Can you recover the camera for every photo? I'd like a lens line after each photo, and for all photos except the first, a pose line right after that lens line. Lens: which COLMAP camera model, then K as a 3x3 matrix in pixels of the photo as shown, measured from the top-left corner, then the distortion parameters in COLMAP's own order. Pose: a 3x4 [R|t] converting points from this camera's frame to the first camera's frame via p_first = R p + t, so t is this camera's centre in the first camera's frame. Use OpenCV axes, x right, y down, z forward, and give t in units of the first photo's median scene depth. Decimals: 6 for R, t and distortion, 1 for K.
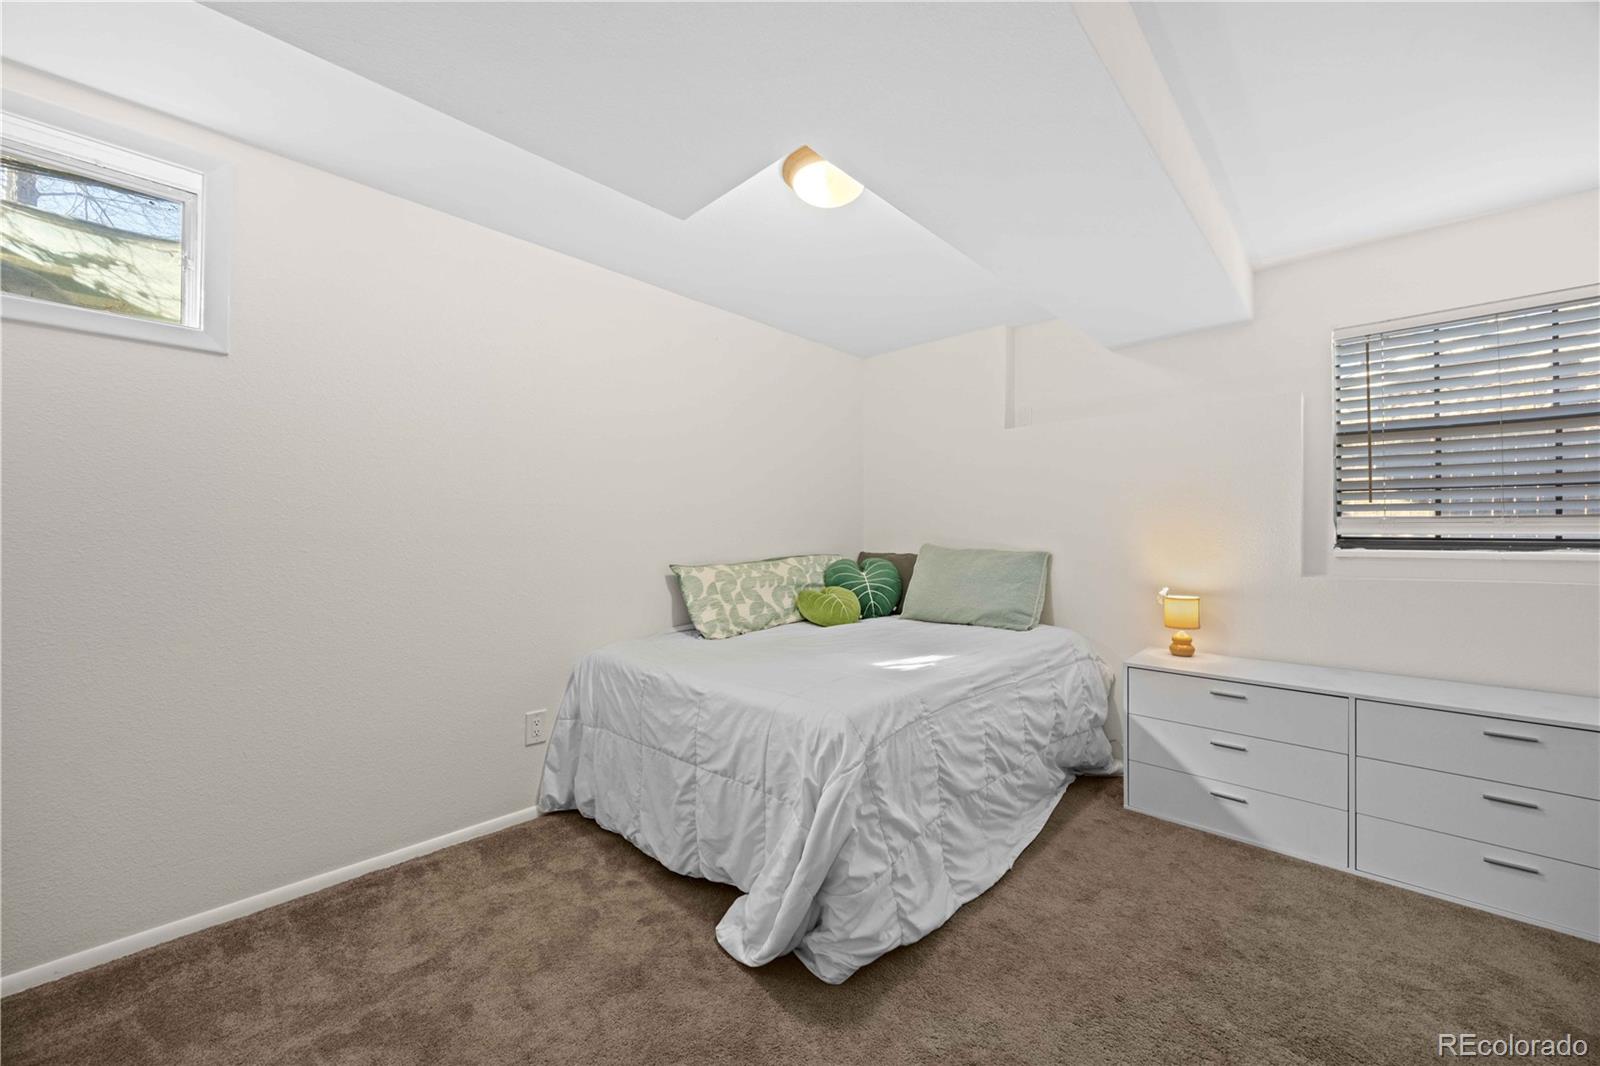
lens RADIAL K [[606.6, 0, 810.6], [0, 606.6, 527.1], [0, 0, 1]] dist [-0.005061, 0.000102]
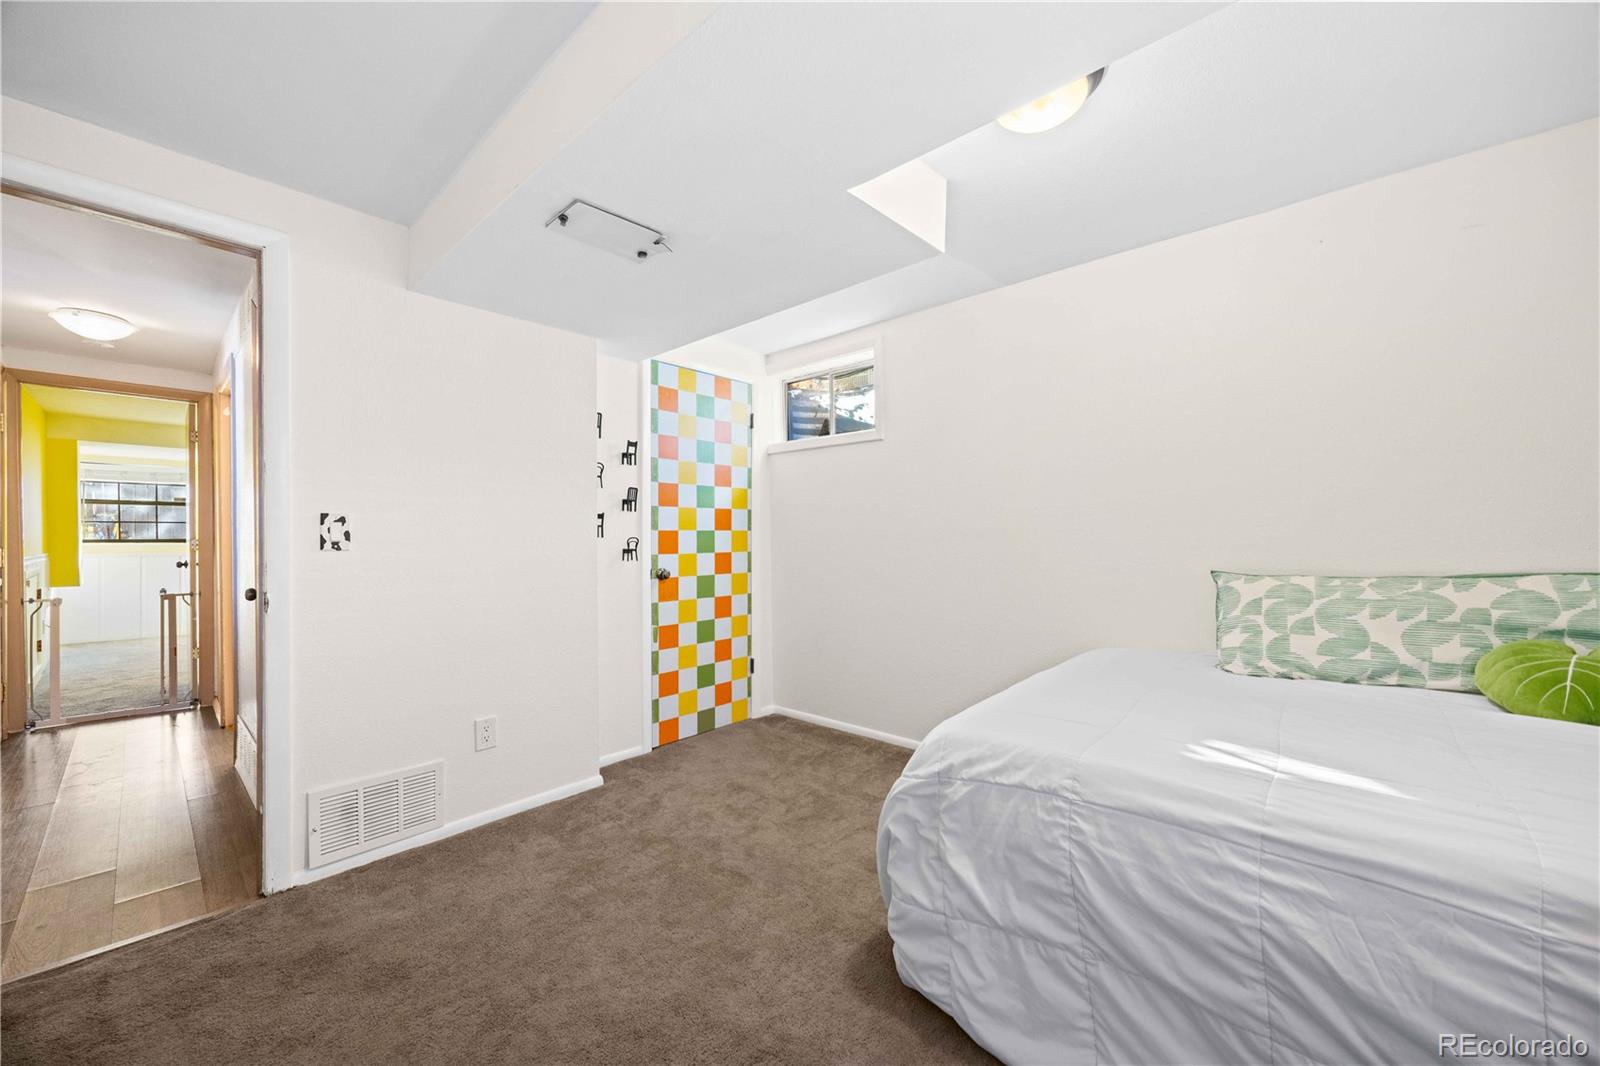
lens RADIAL K [[606.6, 0, 806.7], [0, 606.6, 543.1], [0, 0, 1]] dist [-0.005061, 0.000102]
pose [[0.014199, 0.008673, -0.999862, 0.699168], [0.019062, 0.999778, 0.008943, 0.010482], [0.999717, -0.019187, 0.014030, 0.566796]]
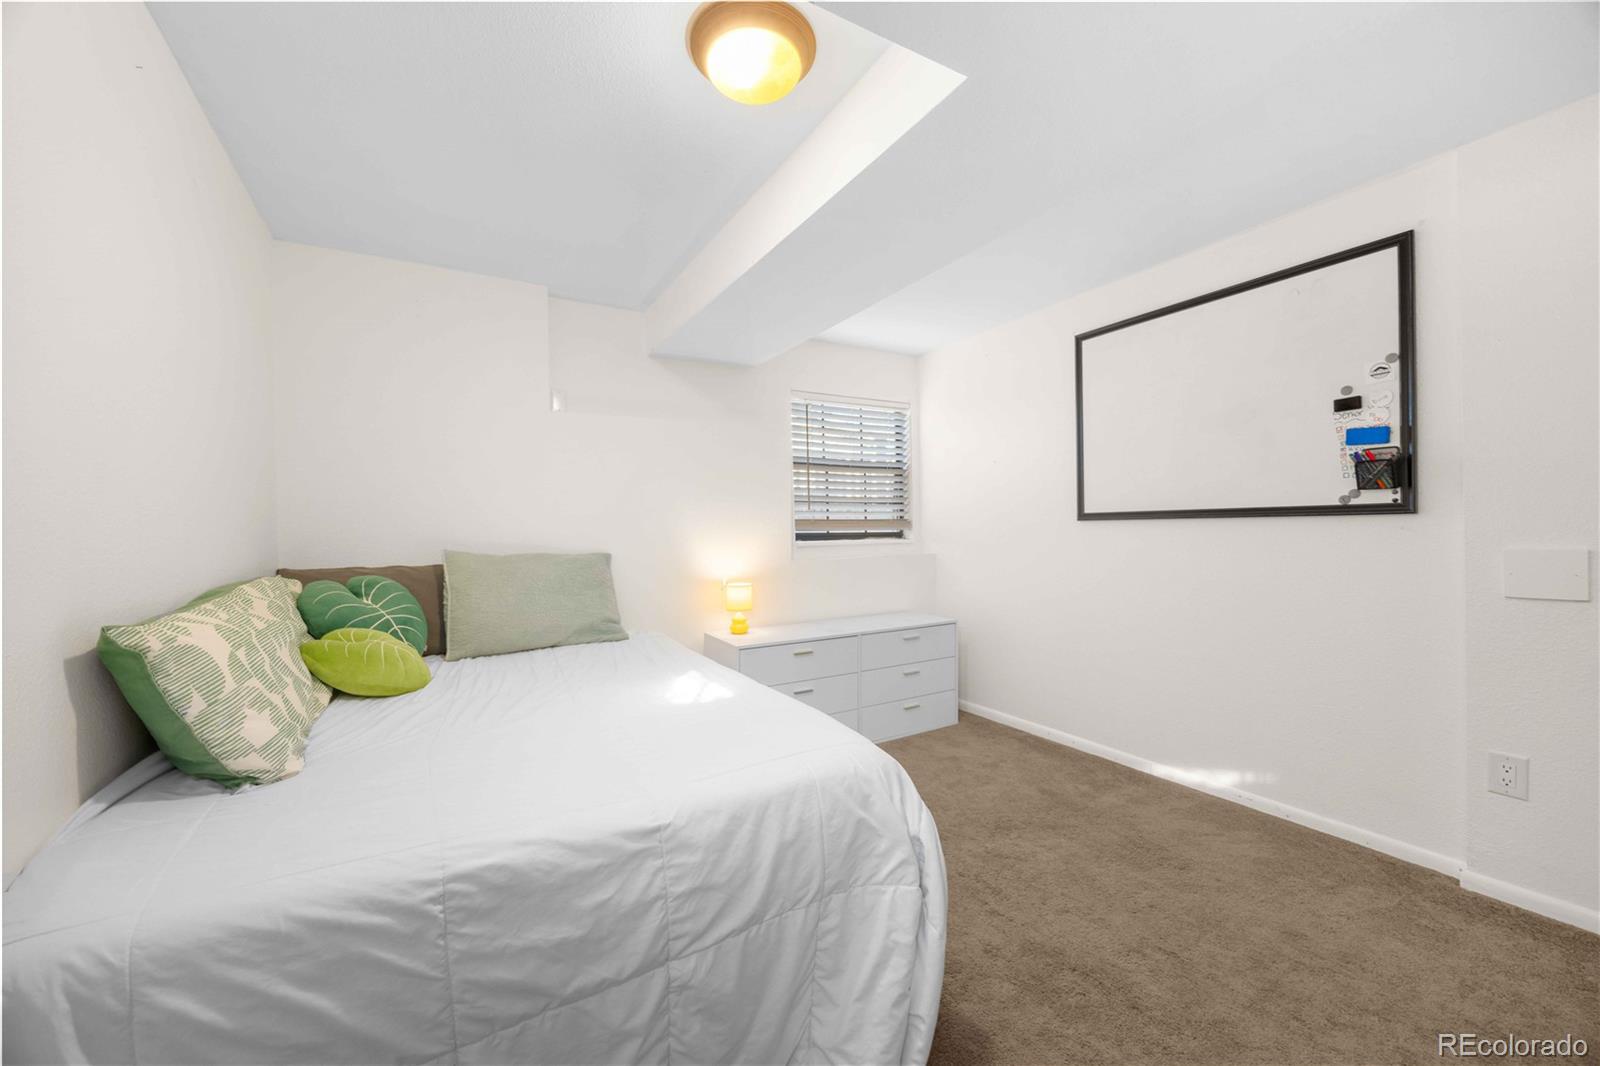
lens RADIAL K [[606.6, 0, 805.9], [0, 606.6, 532.9], [0, 0, 1]] dist [-0.005061, 0.000102]
pose [[0.272029, -0.006849, 0.962265, -0.575257], [-0.000678, 0.999973, 0.007309, 0.005430], [-0.962289, -0.002640, 0.272018, 0.629236]]
